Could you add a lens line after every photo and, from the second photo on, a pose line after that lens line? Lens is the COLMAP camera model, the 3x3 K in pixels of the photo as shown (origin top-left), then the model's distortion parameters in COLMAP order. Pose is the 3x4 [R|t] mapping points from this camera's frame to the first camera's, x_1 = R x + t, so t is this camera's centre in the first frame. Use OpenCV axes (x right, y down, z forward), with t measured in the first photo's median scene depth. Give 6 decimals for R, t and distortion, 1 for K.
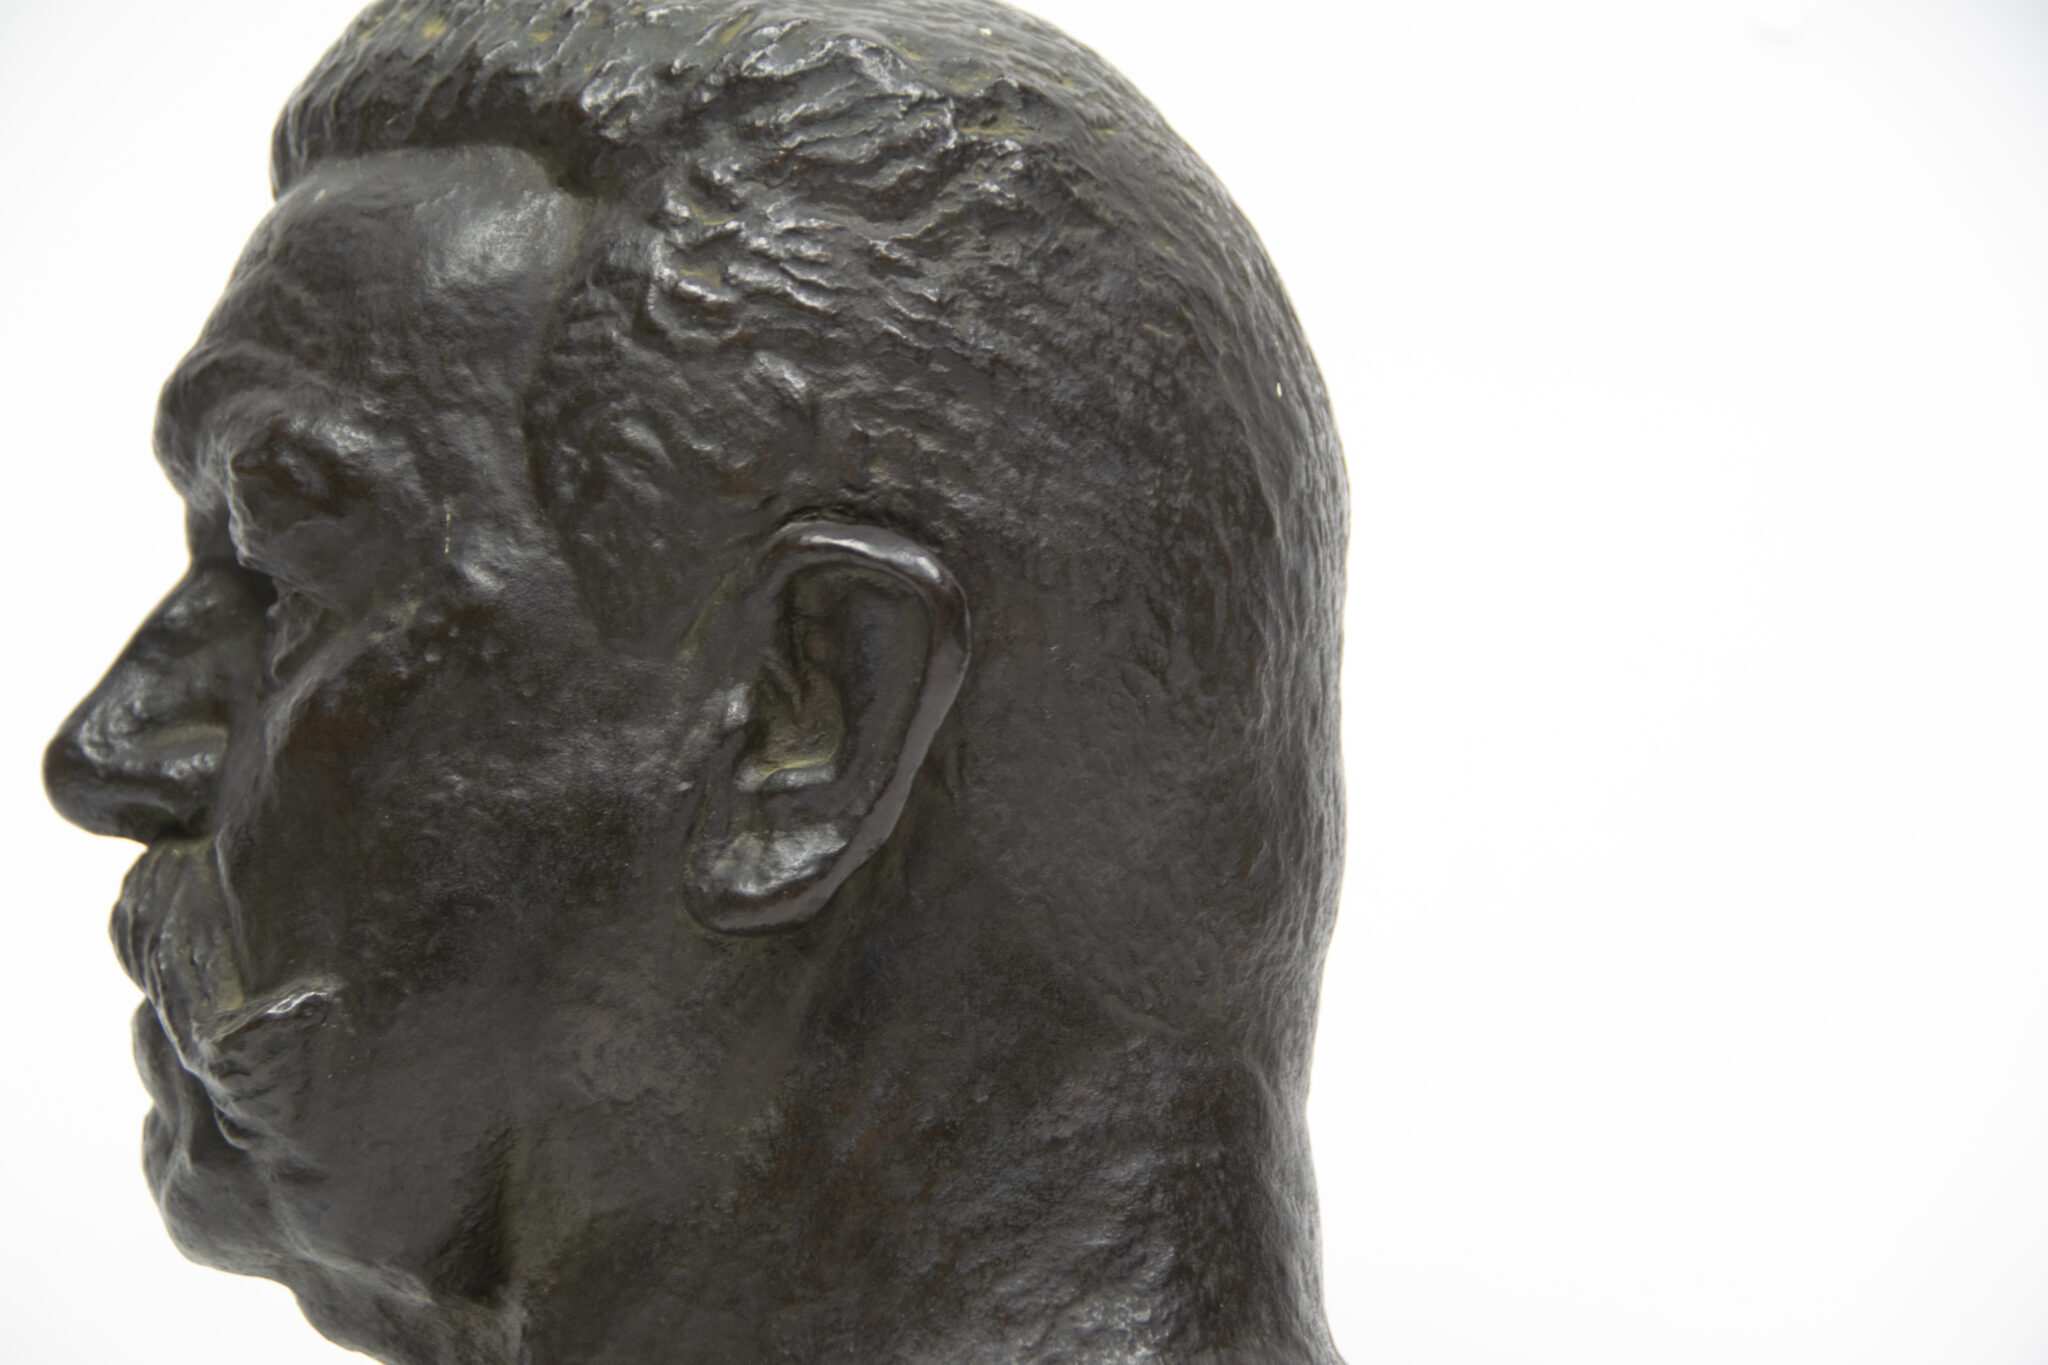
lens RADIAL K [[7262.0, 0, 986.4], [0, 7262.0, 720.8], [0, 0, 1]] dist [0.740368, 0.000000]
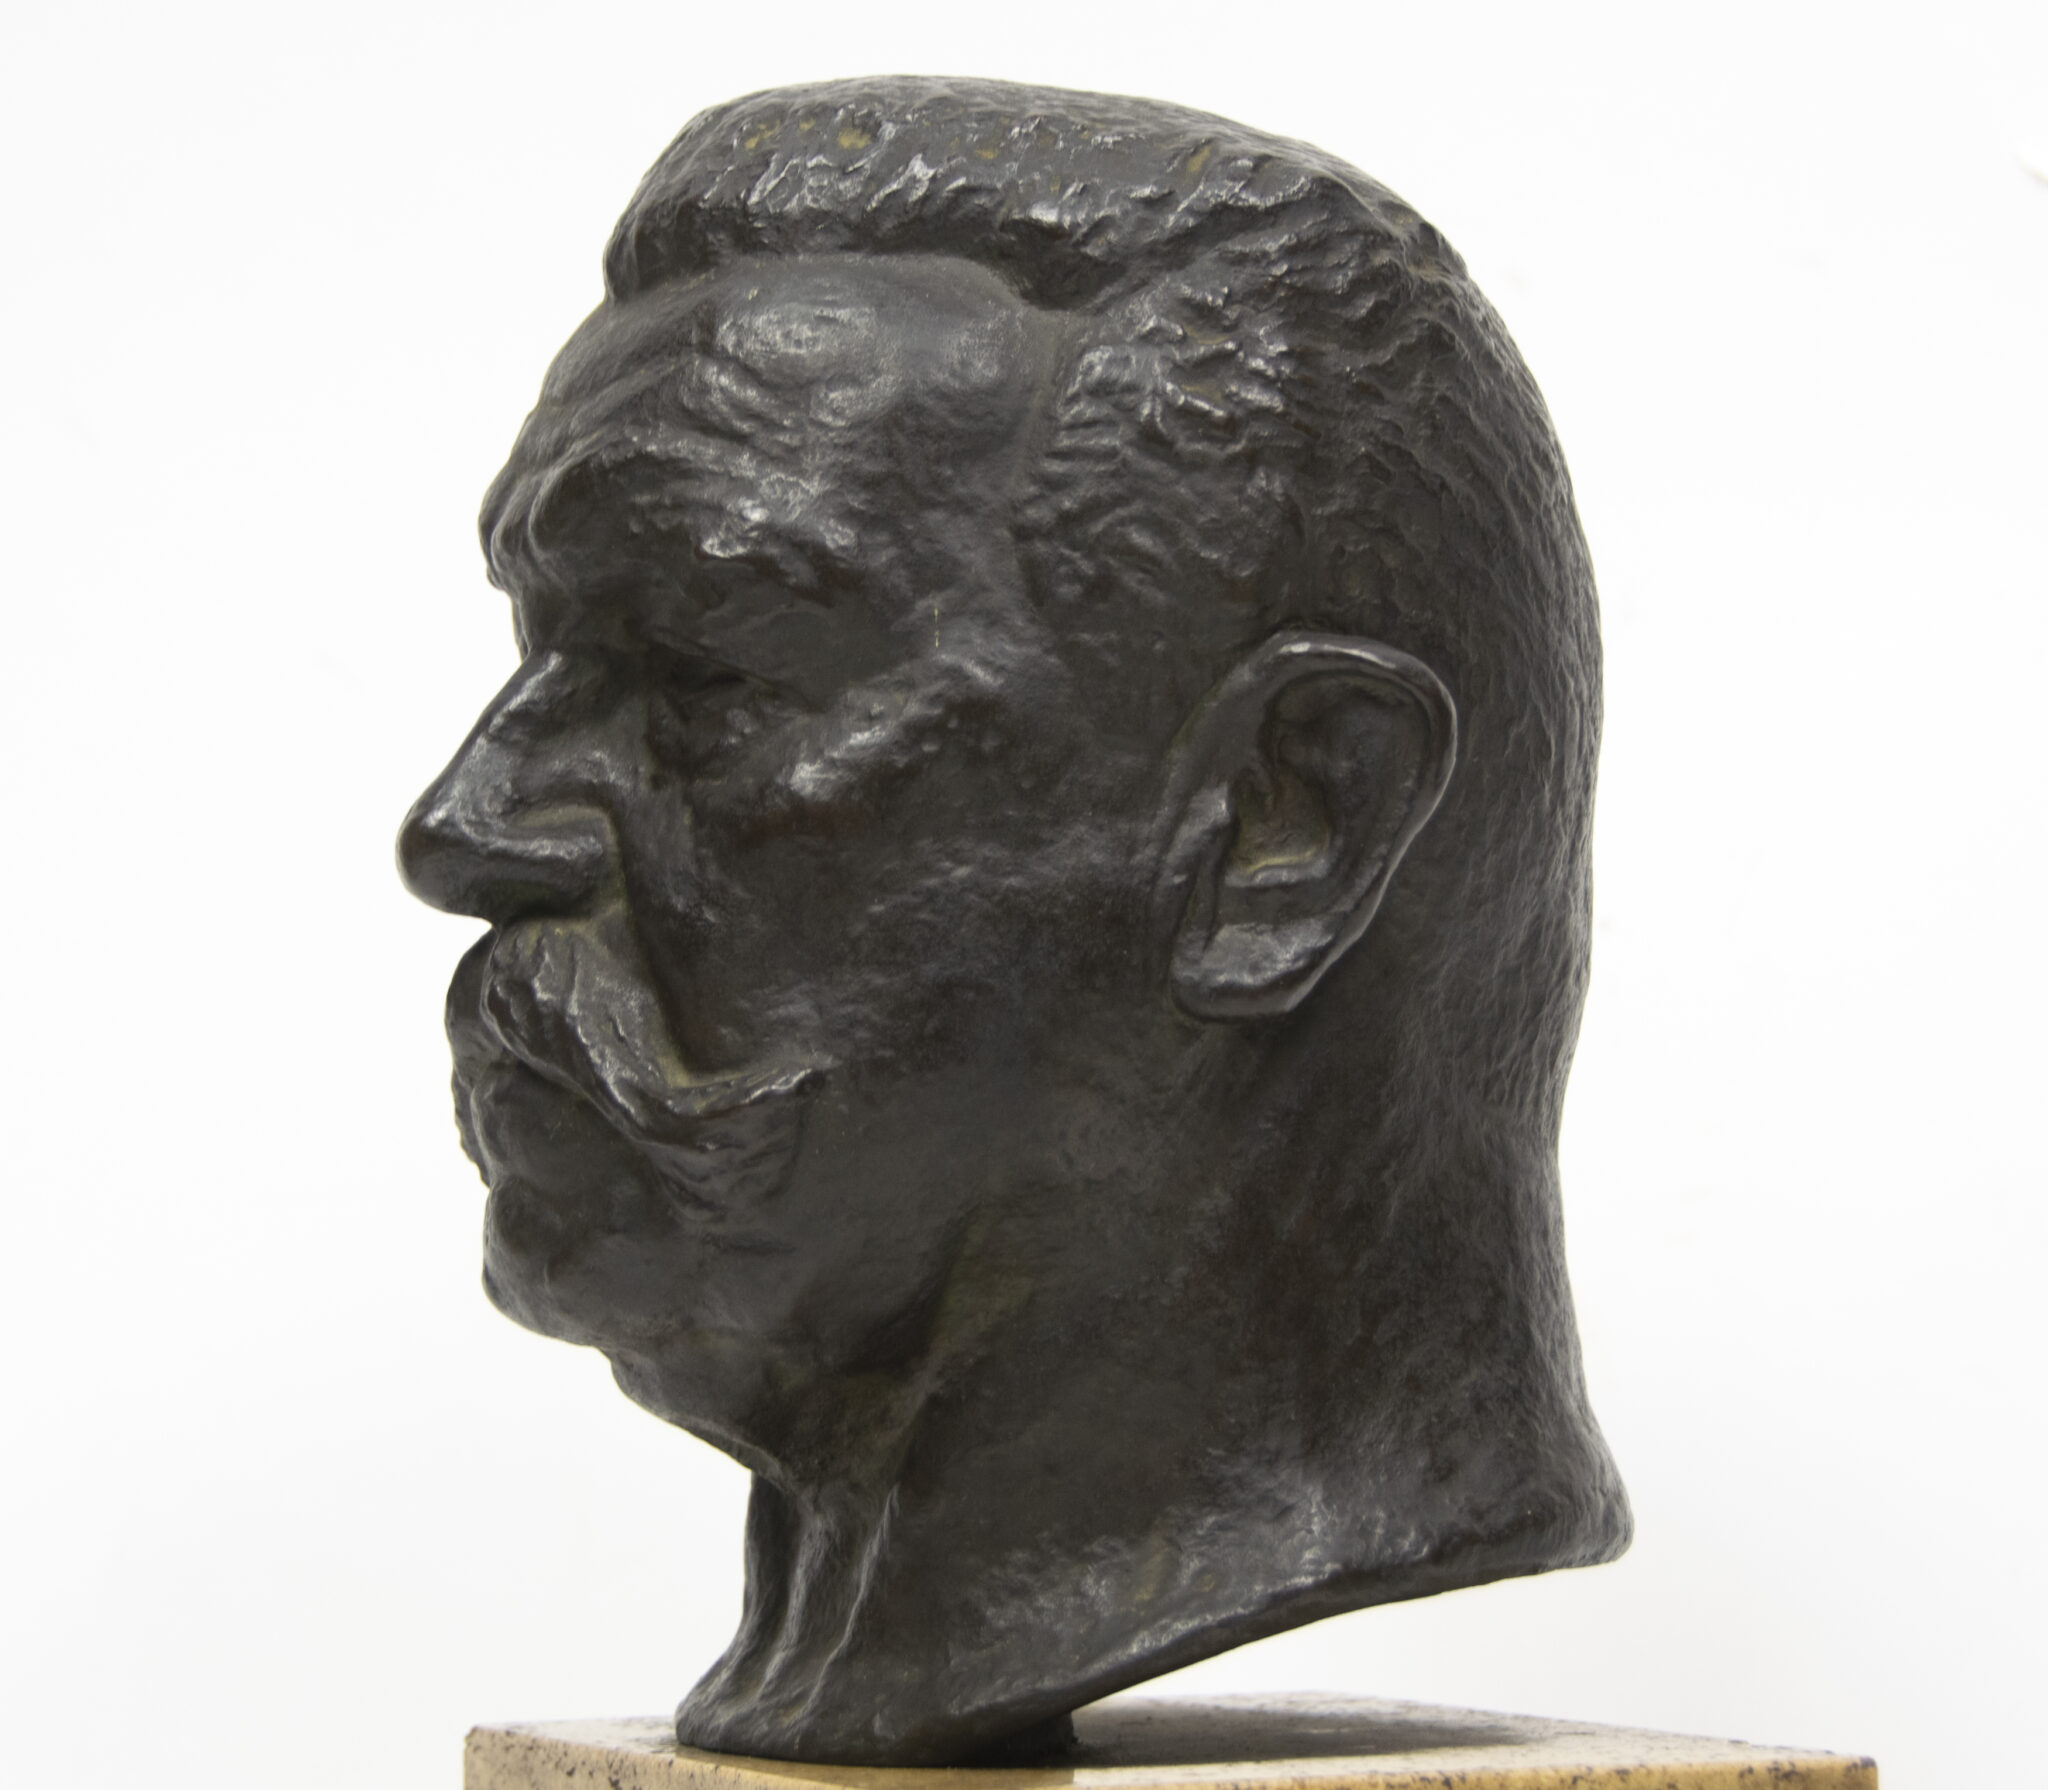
lens RADIAL K [[6815.3, 0, 1004.2], [0, 6815.3, 895.8], [0, 0, 1]] dist [0.293115, 0.000000]
pose [[0.912761, 0.027631, 0.407559, -0.458723], [-0.026817, 0.999611, -0.007712, 0.019412], [-0.407613, -0.003890, 0.913146, 0.116117]]
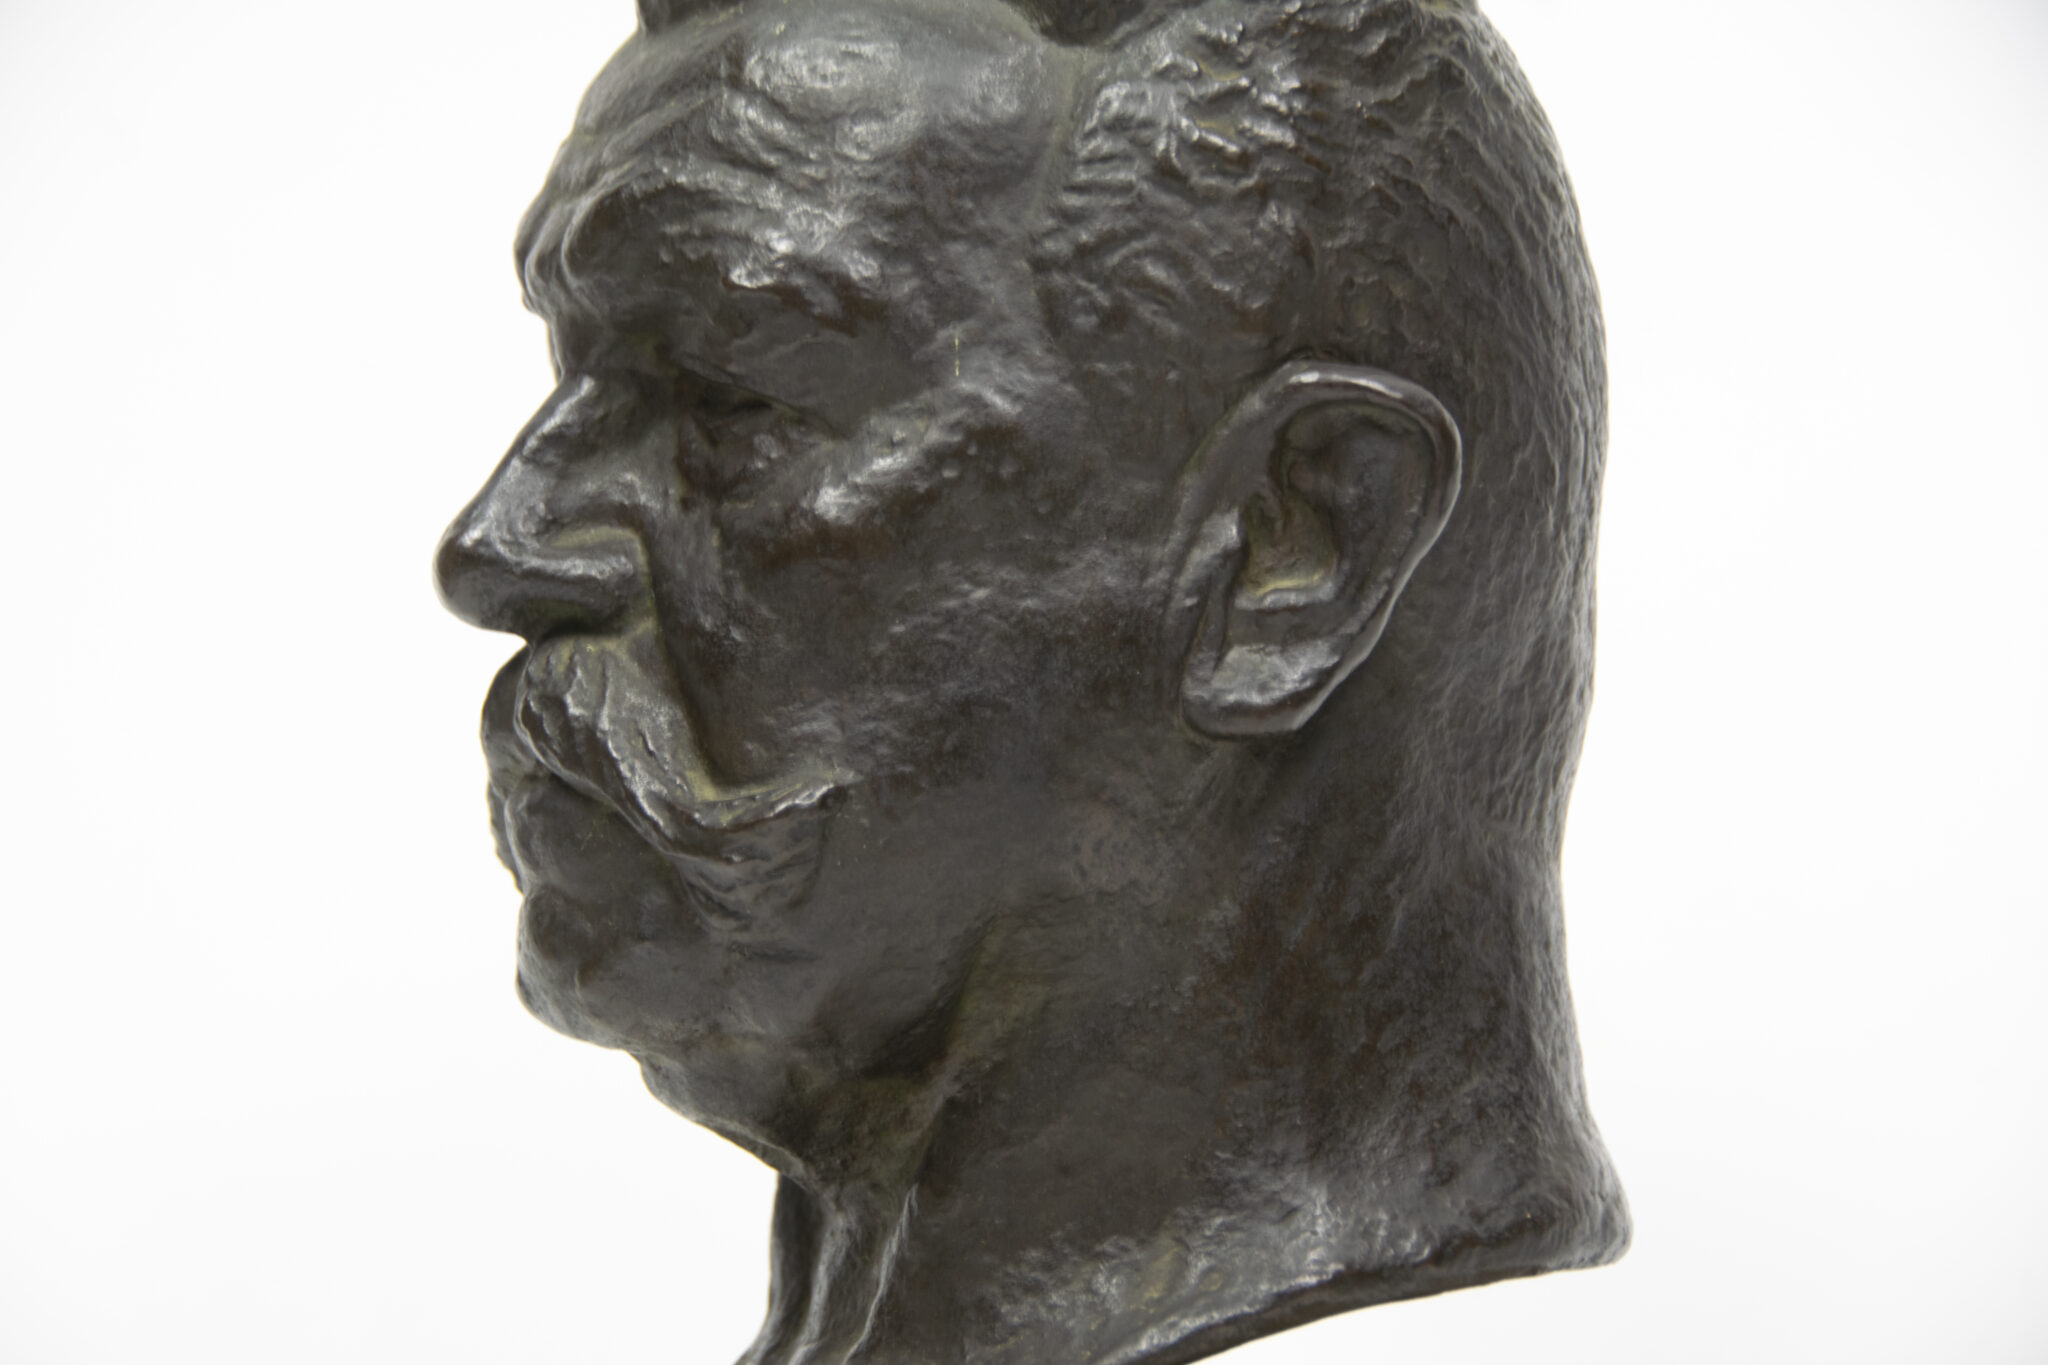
lens RADIAL K [[6919.8, 0, 1007.5], [0, 6919.8, 712.6], [0, 0, 1]] dist [0.708426, 0.000000]
pose [[0.915891, 0.023798, 0.400721, -0.473290], [-0.031685, 0.999412, 0.013066, 0.012771], [-0.400175, -0.024664, 0.916107, 0.068729]]
